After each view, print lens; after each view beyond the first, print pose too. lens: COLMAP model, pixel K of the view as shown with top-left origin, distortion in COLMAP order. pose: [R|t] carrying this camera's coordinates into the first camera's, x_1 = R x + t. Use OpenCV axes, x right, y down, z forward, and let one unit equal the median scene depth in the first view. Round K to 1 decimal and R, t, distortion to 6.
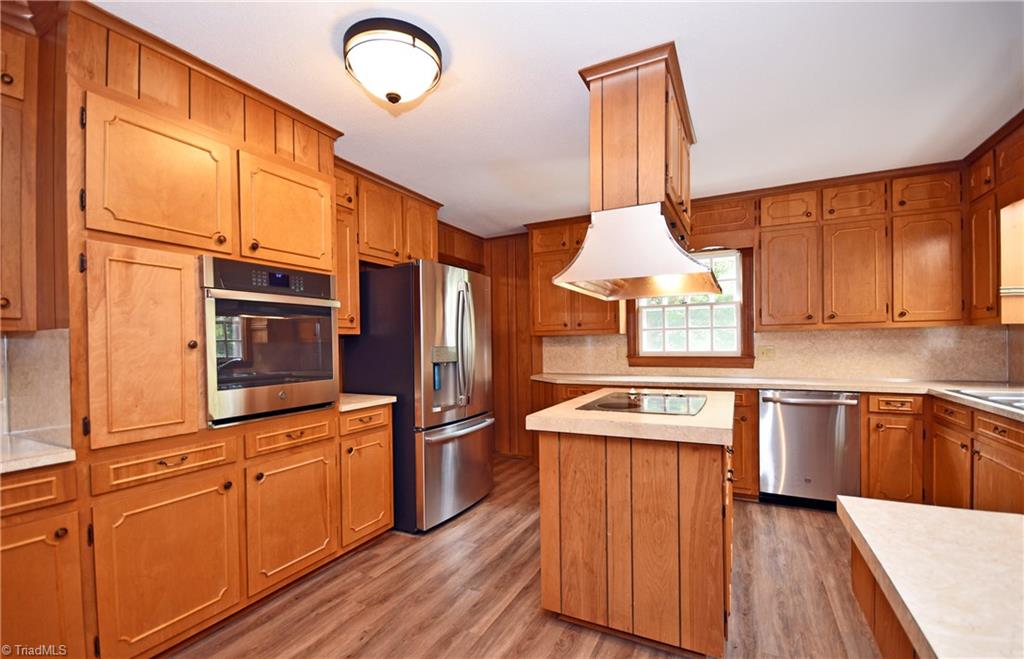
lens RADIAL K [[440.3, 0, 510.4], [0, 440.3, 348.0], [0, 0, 1]] dist [-0.001973, -0.000469]
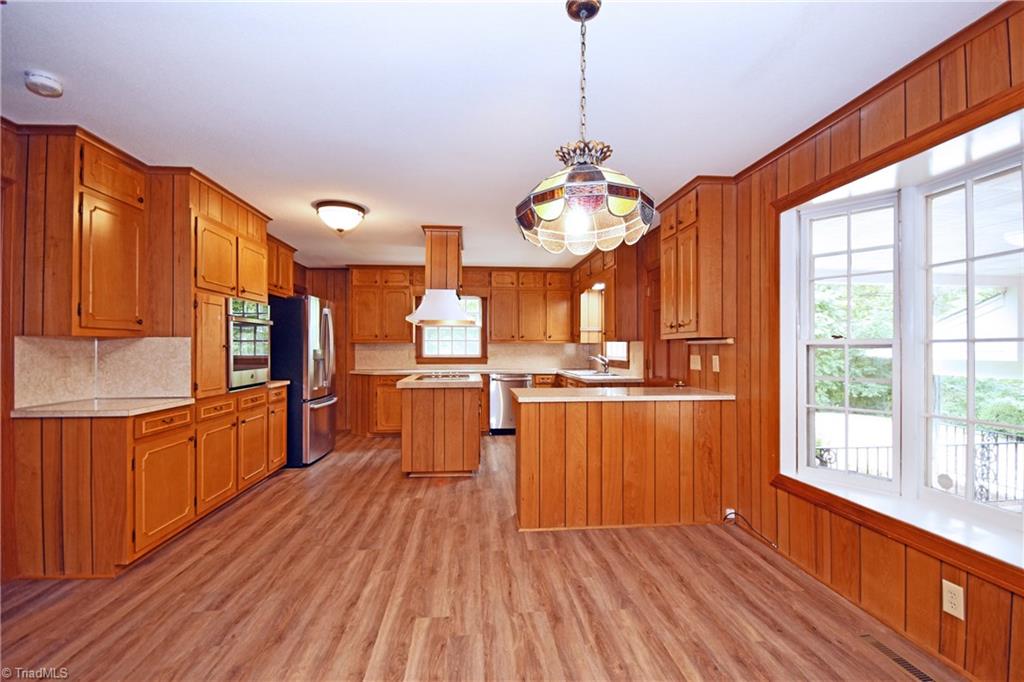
lens RADIAL K [[455.3, 0, 512.0], [0, 455.3, 341.0], [0, 0, 1]] dist [-0.001518, -0.000115]
pose [[0.842696, 0.022822, 0.537905, -0.457381], [-0.006366, 0.999454, -0.032431, 0.015399], [-0.538352, 0.023905, 0.842381, -0.782251]]
